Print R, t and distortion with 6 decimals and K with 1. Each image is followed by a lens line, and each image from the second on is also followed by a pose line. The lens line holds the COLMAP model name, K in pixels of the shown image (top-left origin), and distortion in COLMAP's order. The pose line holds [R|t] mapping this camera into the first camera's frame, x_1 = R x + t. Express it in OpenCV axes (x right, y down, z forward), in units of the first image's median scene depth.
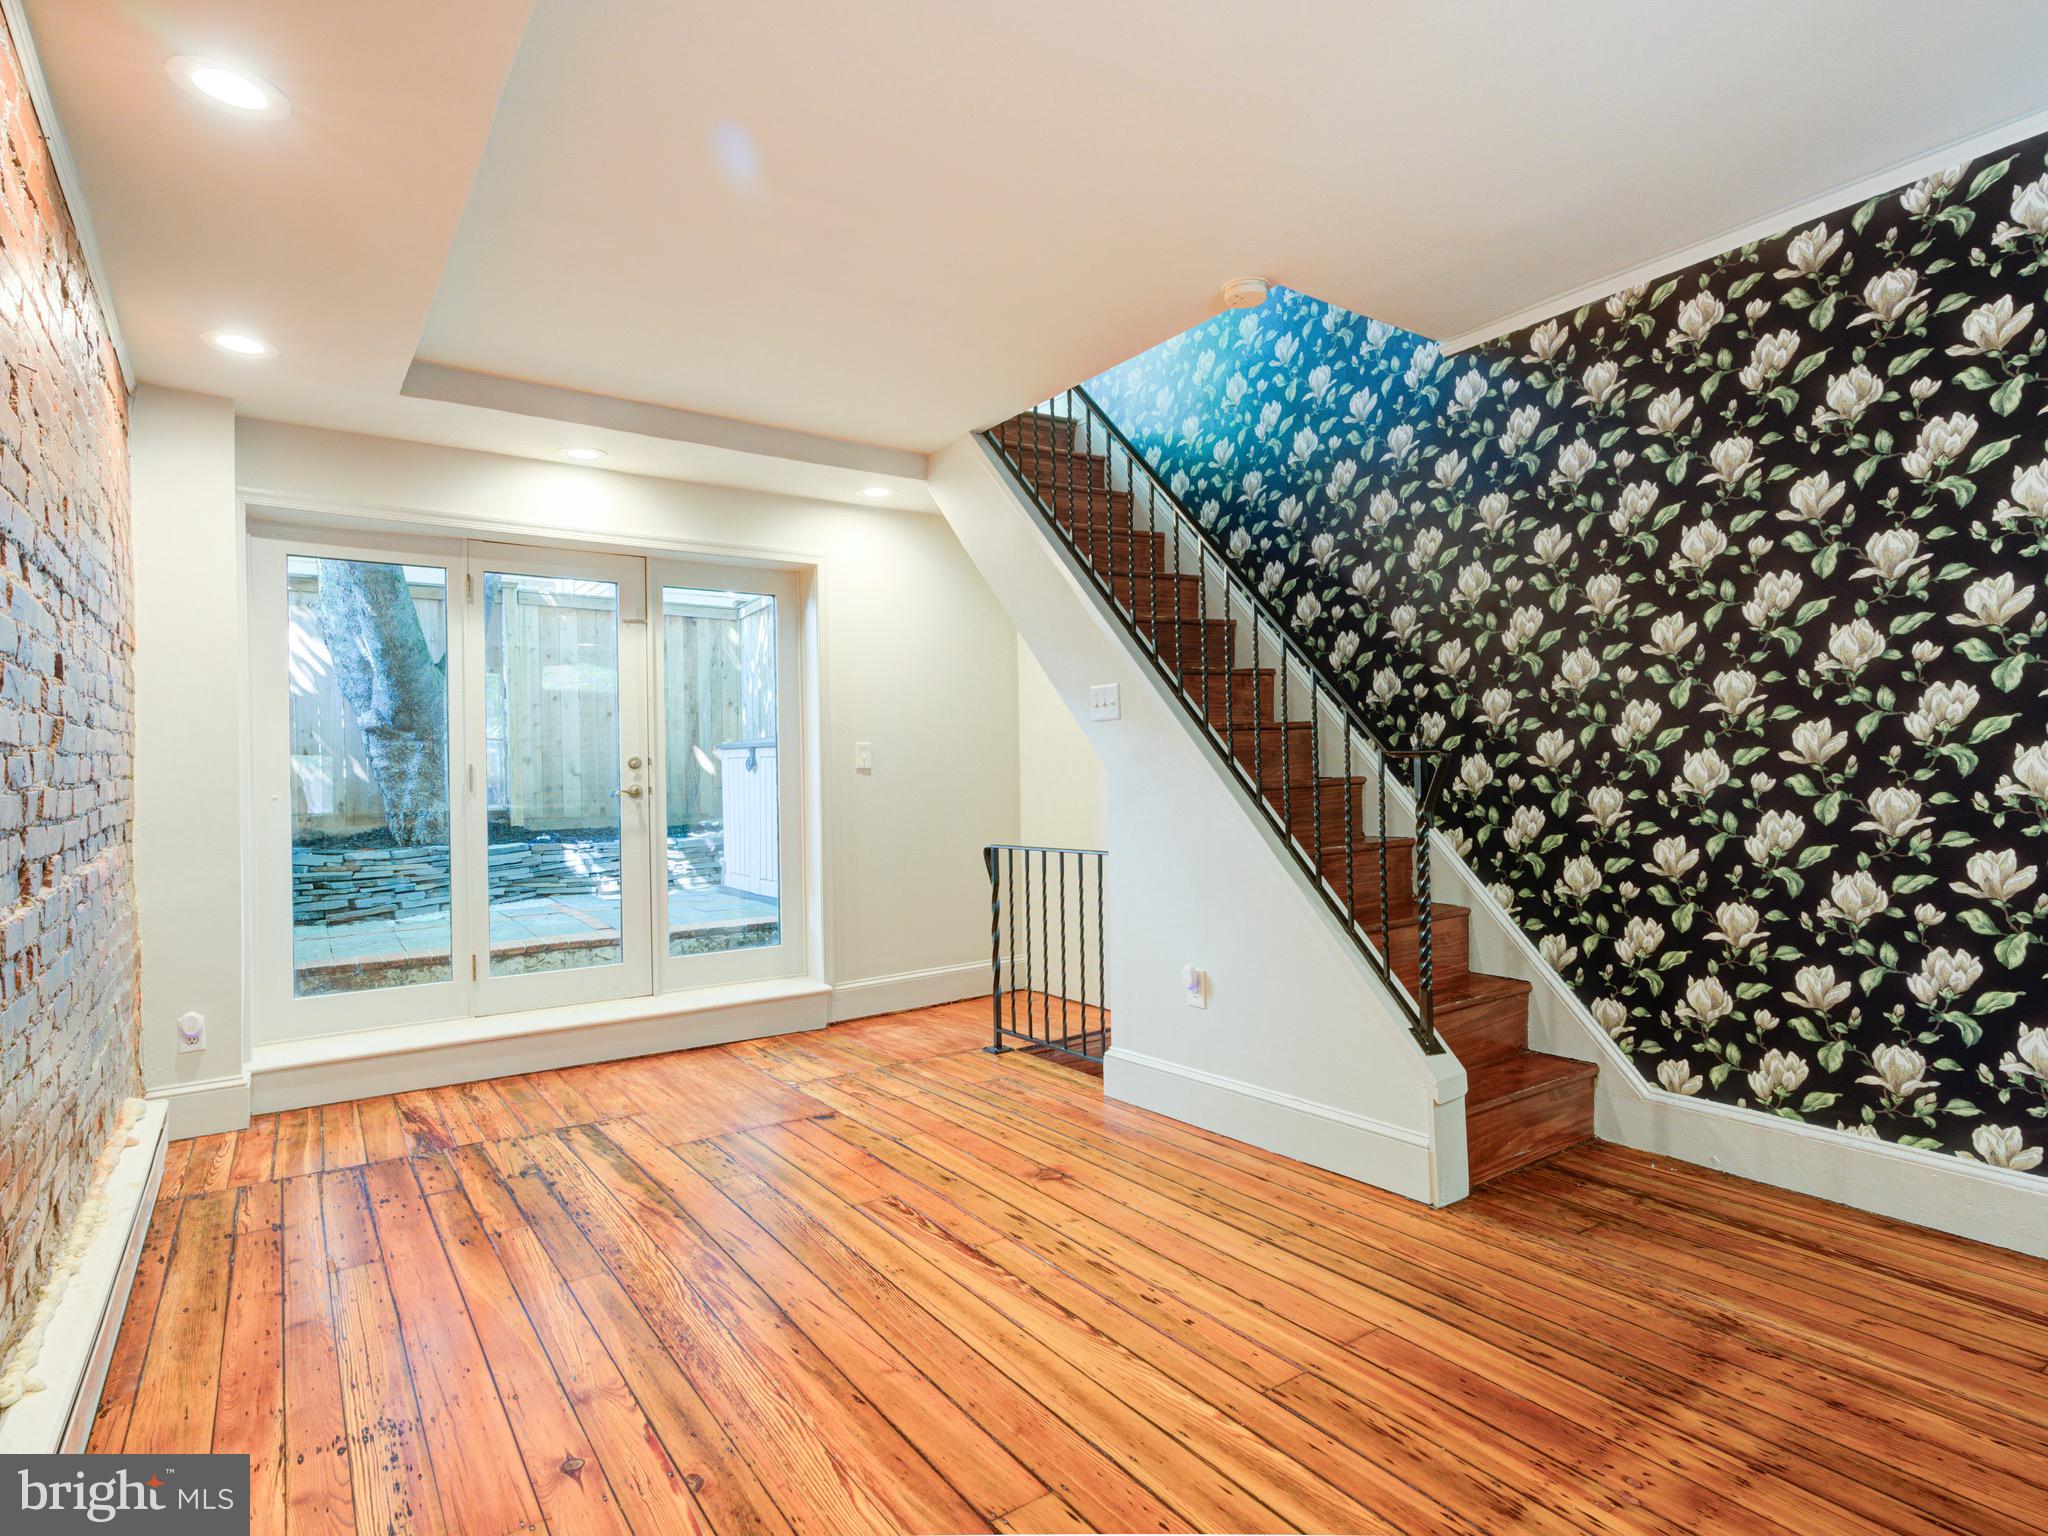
lens RADIAL K [[1128.6, 0, 1024.0], [0, 1128.6, 768.0], [0, 0, 1]] dist [0.007130, 0.003282]
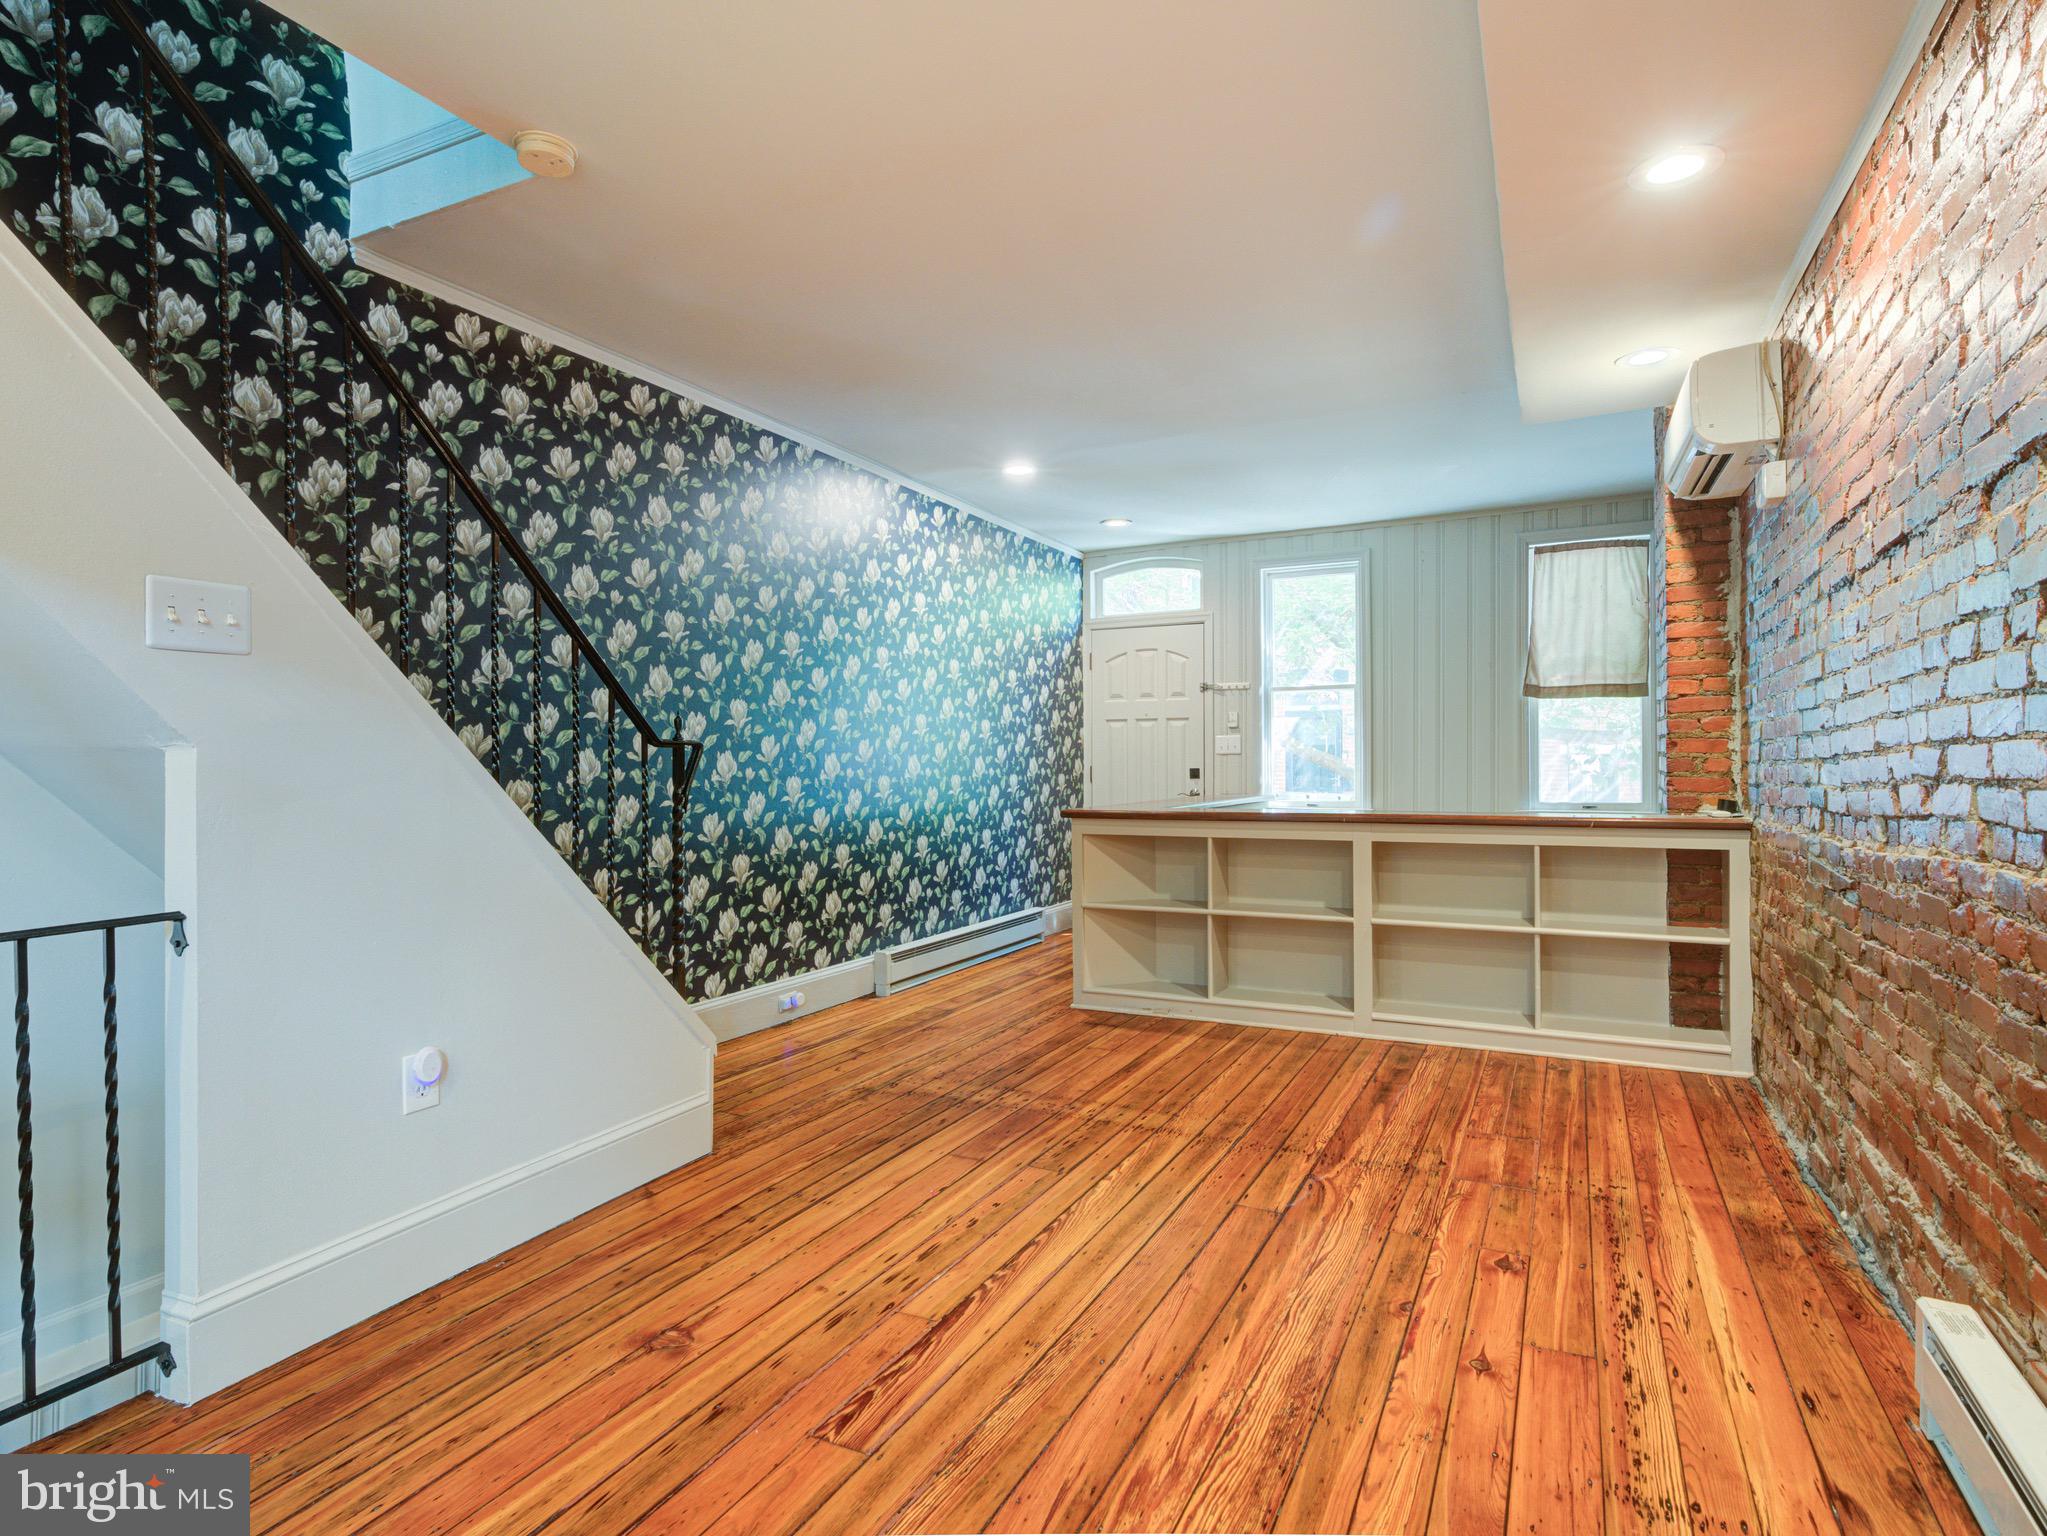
lens RADIAL K [[1024.4, 0, 1090.6], [0, 1024.4, 751.5], [0, 0, 1]] dist [-0.023061, 0.027910]
pose [[-0.505342, 0.030373, 0.862384, -0.703051], [0.010939, 0.999526, -0.028793, 0.028875], [-0.862850, -0.005117, -0.505435, 1.192683]]
